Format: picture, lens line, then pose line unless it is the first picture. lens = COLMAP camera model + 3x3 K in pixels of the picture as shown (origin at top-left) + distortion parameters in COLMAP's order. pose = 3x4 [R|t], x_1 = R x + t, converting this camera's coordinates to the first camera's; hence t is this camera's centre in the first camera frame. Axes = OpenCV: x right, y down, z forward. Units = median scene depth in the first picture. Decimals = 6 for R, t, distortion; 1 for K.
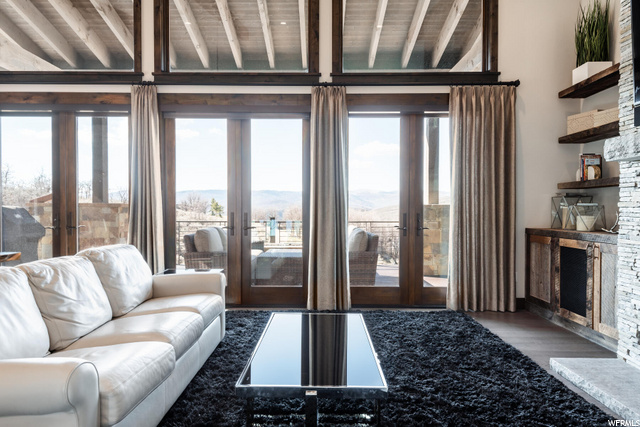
lens RADIAL K [[403.5, 0, 320.4], [0, 403.5, 212.7], [0, 0, 1]] dist [0.029907, -0.007392]
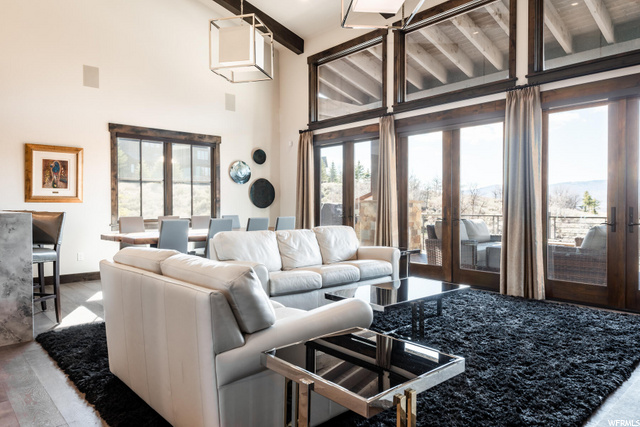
lens RADIAL K [[423.3, 0, 321.6], [0, 423.3, 209.2], [0, 0, 1]] dist [0.027717, -0.009039]
pose [[0.674389, 0.003093, -0.738370, 0.496201], [-0.000781, 0.999994, 0.003475, 0.003357], [0.738376, -0.001767, 0.674387, -0.154651]]
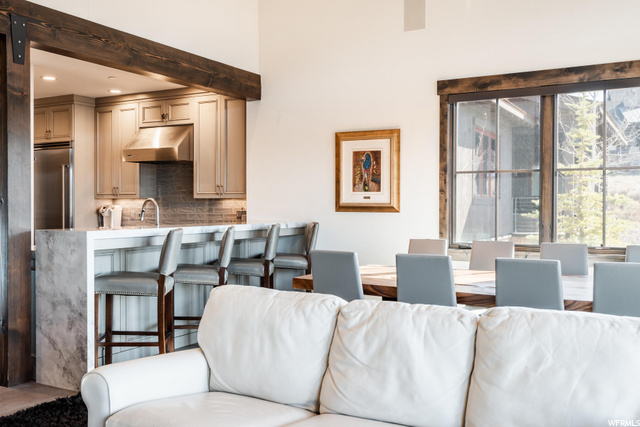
lens RADIAL K [[621.3, 0, 320.2], [0, 621.3, 216.5], [0, 0, 1]] dist [0.023449, 0.000000]
pose [[-0.494030, 0.013011, -0.869348, 0.174615], [-0.009317, 0.999751, 0.020258, -0.029151], [0.869395, 0.018108, -0.493786, 0.710260]]
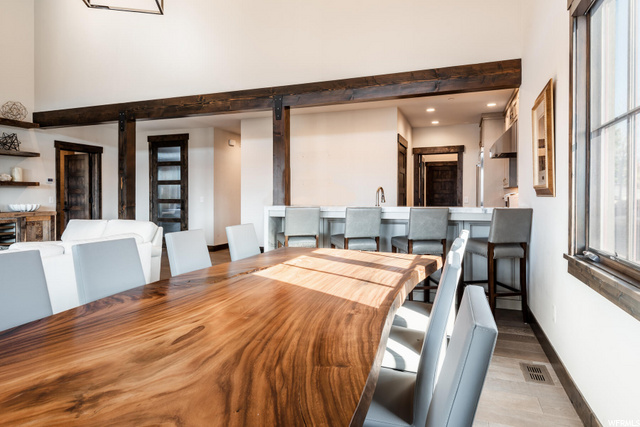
lens RADIAL K [[381.6, 0, 317.4], [0, 381.6, 198.6], [0, 0, 1]] dist [0.010461, 0.001407]
pose [[-0.939068, -0.002937, 0.343719, -0.909443], [0.001730, 0.999910, 0.013271, -0.018410], [-0.343727, 0.013057, -0.938979, 0.865263]]
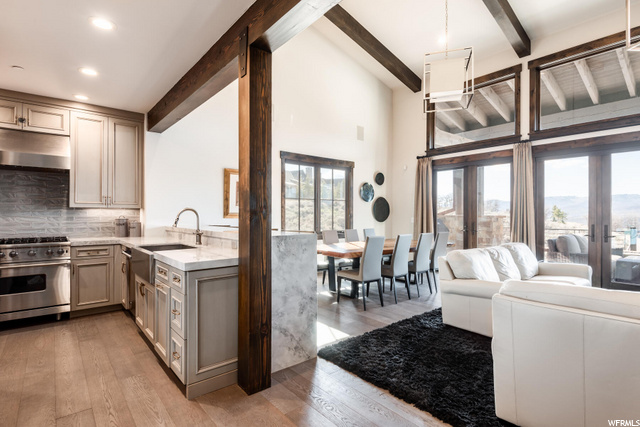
lens RADIAL K [[320.4, 0, 319.2], [0, 320.4, 215.2], [0, 0, 1]] dist [0.020002, -0.014258]
pose [[0.631463, 0.000399, -0.775406, 0.040142], [-0.007249, 0.999959, -0.005389, -0.019099], [0.775373, 0.009024, 0.631440, -0.400802]]
